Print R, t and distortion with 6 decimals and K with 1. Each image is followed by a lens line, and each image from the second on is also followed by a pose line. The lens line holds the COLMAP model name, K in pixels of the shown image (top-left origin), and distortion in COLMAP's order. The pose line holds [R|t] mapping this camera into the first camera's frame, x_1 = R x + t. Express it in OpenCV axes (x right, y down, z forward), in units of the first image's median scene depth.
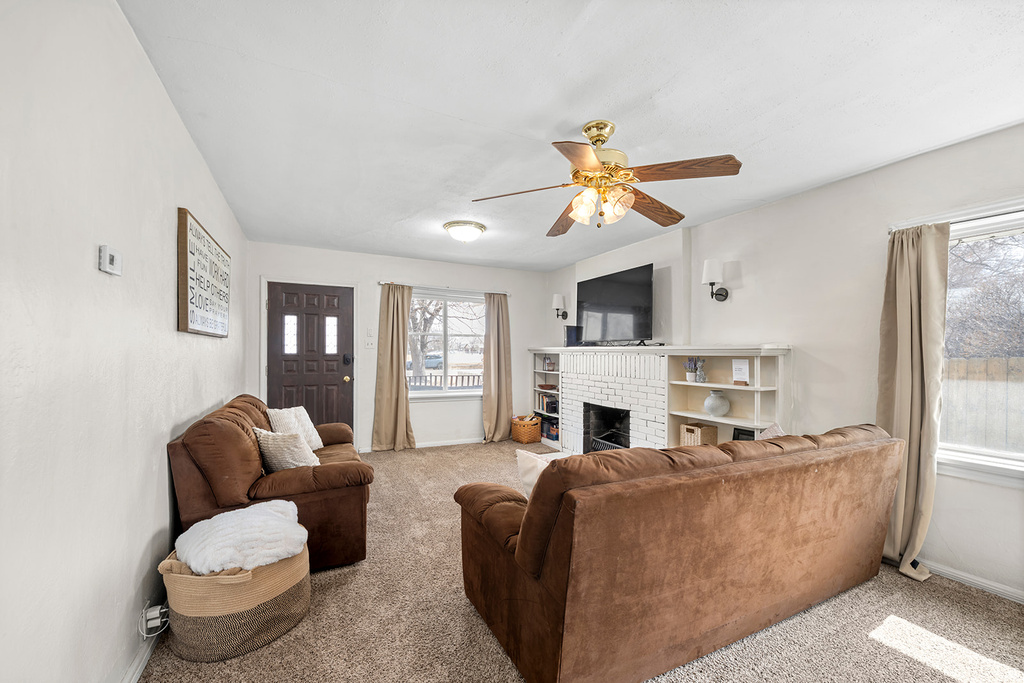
lens RADIAL K [[413.4, 0, 511.2], [0, 413.4, 349.2], [0, 0, 1]] dist [-0.011667, -0.000004]
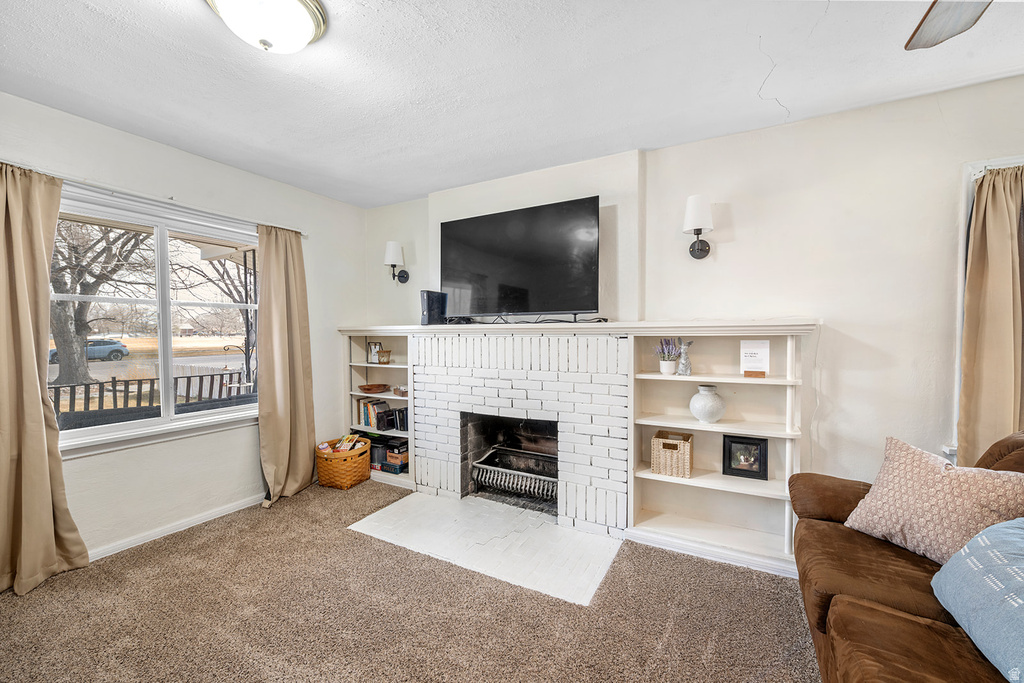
lens RADIAL K [[405.3, 0, 512.0], [0, 405.3, 341.5], [0, 0, 1]] dist [-0.004445, -0.000491]
pose [[0.816650, -0.023126, 0.576669, -0.158140], [0.006757, 0.999512, 0.030514, 0.002311], [-0.577093, -0.021022, 0.816408, 0.602795]]
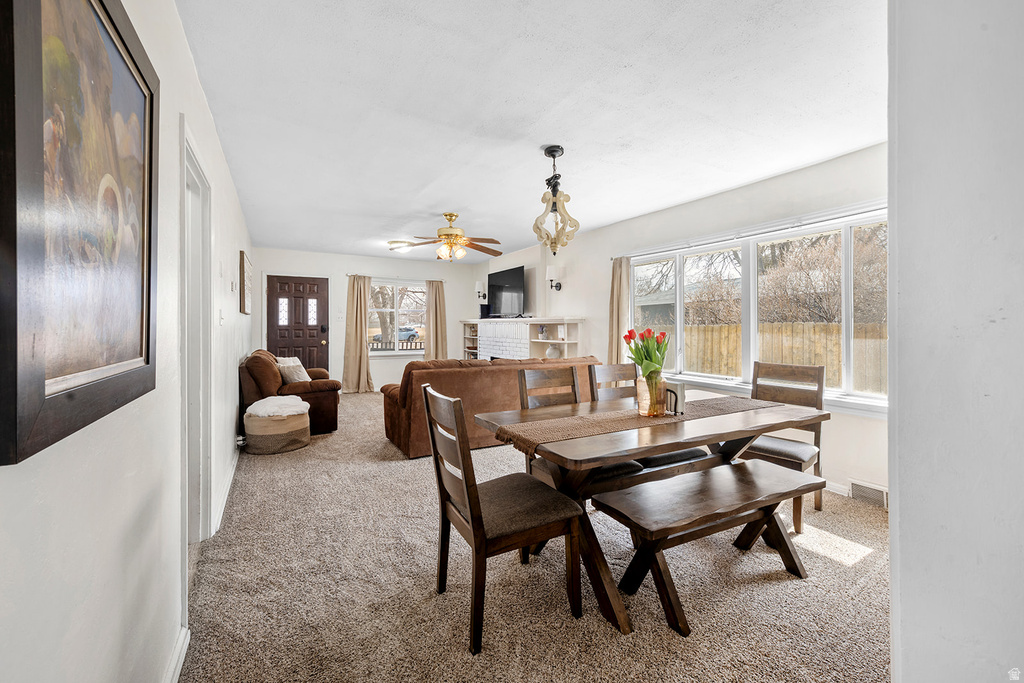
lens RADIAL K [[416.4, 0, 516.8], [0, 416.4, 320.0], [0, 0, 1]] dist [-0.000020, -0.000203]
pose [[0.997752, -0.006795, 0.066665, 0.229447], [0.007082, 0.999967, -0.004076, 0.006833], [-0.066635, 0.004539, 0.997767, -0.642480]]
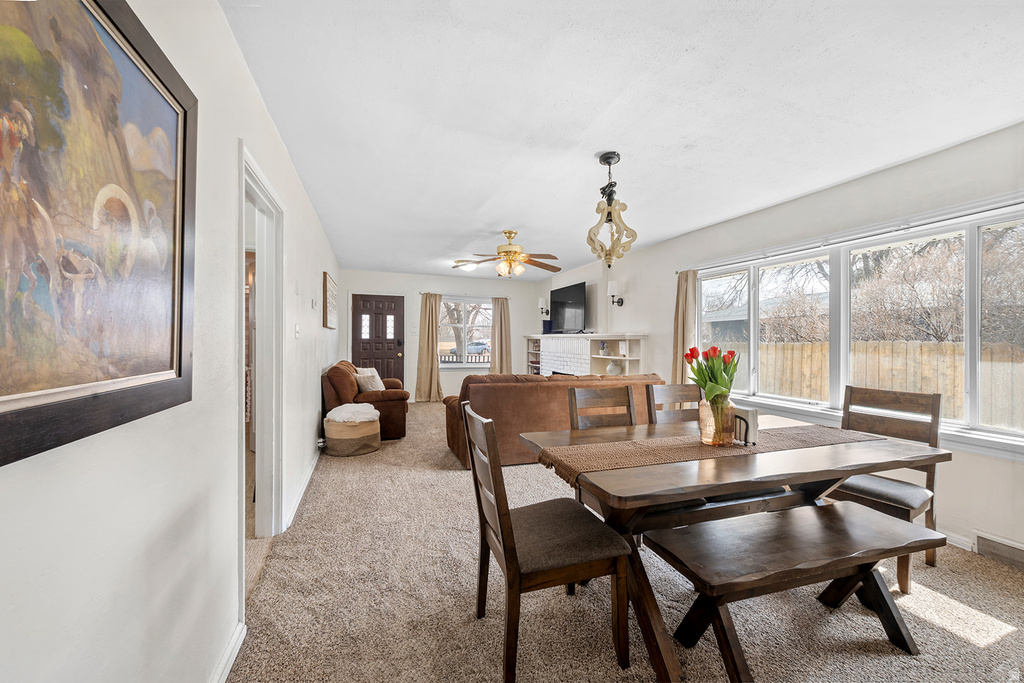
lens RADIAL K [[394.5, 0, 514.2], [0, 394.5, 336.1], [0, 0, 1]] dist [-0.001224, 0.000073]
pose [[0.994129, 0.000775, -0.108196, 0.259613], [-0.001065, 0.999996, -0.002622, 0.006228], [0.108193, 0.002722, 0.994126, -0.585955]]
